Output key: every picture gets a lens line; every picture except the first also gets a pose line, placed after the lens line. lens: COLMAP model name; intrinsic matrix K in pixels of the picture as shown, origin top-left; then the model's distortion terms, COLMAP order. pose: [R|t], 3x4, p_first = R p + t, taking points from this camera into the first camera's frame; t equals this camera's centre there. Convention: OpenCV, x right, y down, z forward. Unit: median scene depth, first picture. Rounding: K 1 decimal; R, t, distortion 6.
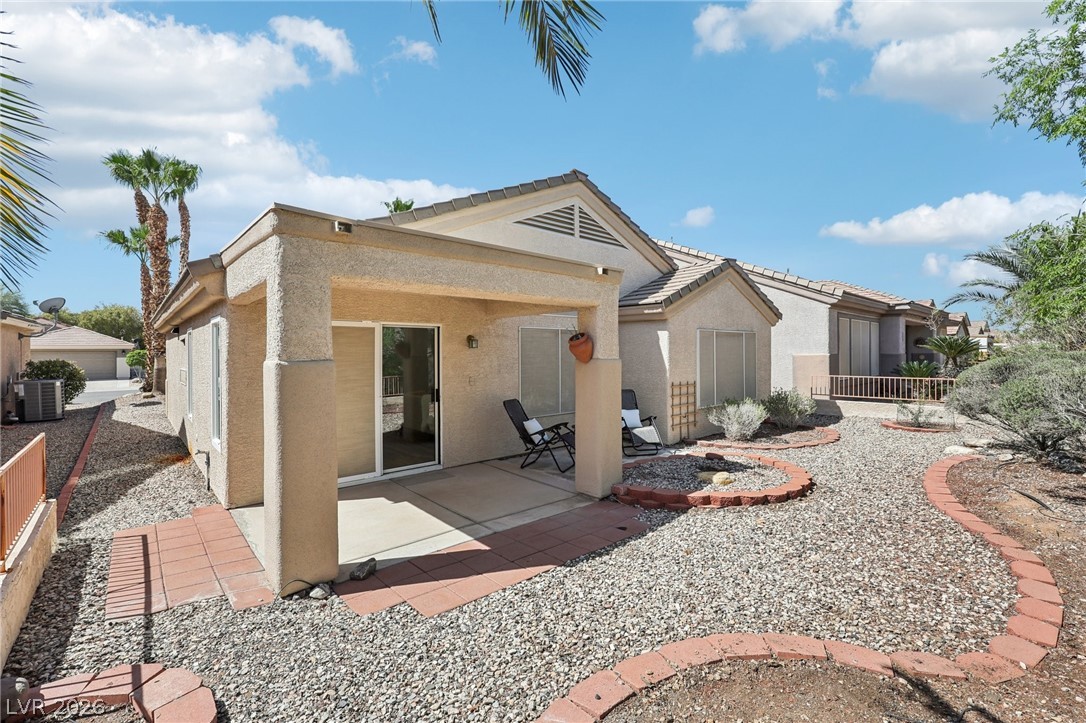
lens RADIAL K [[469.5, 0, 547.5], [0, 469.5, 360.5], [0, 0, 1]] dist [-0.000002, 0.000239]
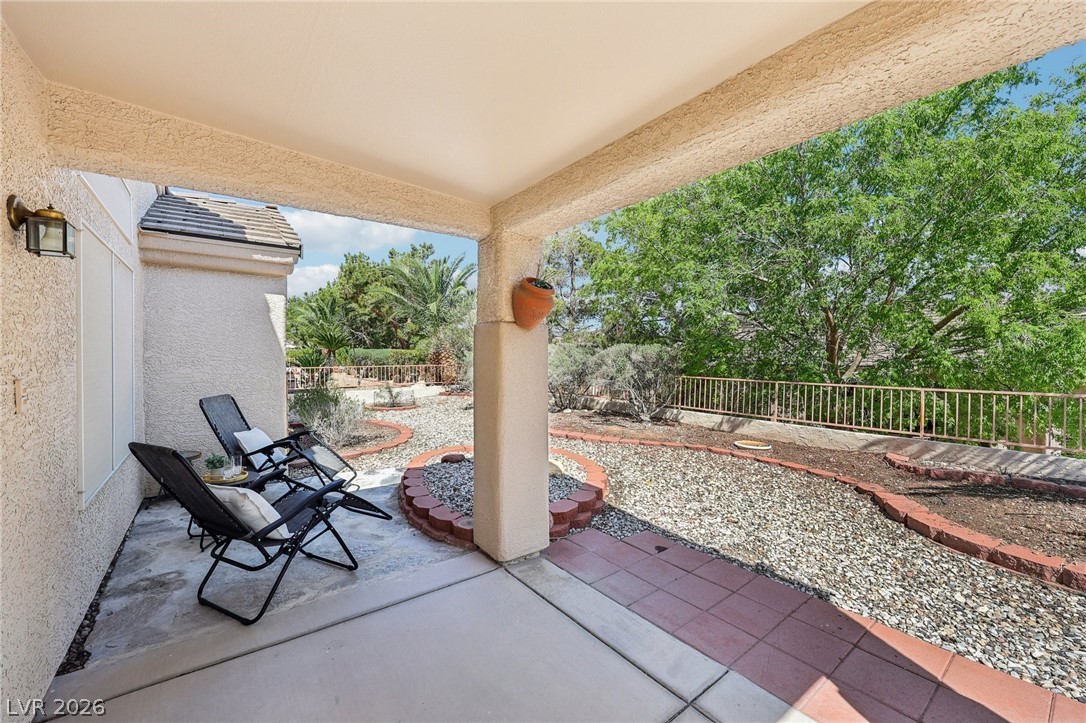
lens RADIAL K [[429.2, 0, 546.4], [0, 429.2, 359.2], [0, 0, 1]] dist [0.002726, 0.000117]
pose [[0.053834, -0.010193, 0.998498, -0.298542], [0.003175, 0.999945, 0.010037, 0.017593], [-0.998545, 0.002629, 0.053863, 0.620840]]
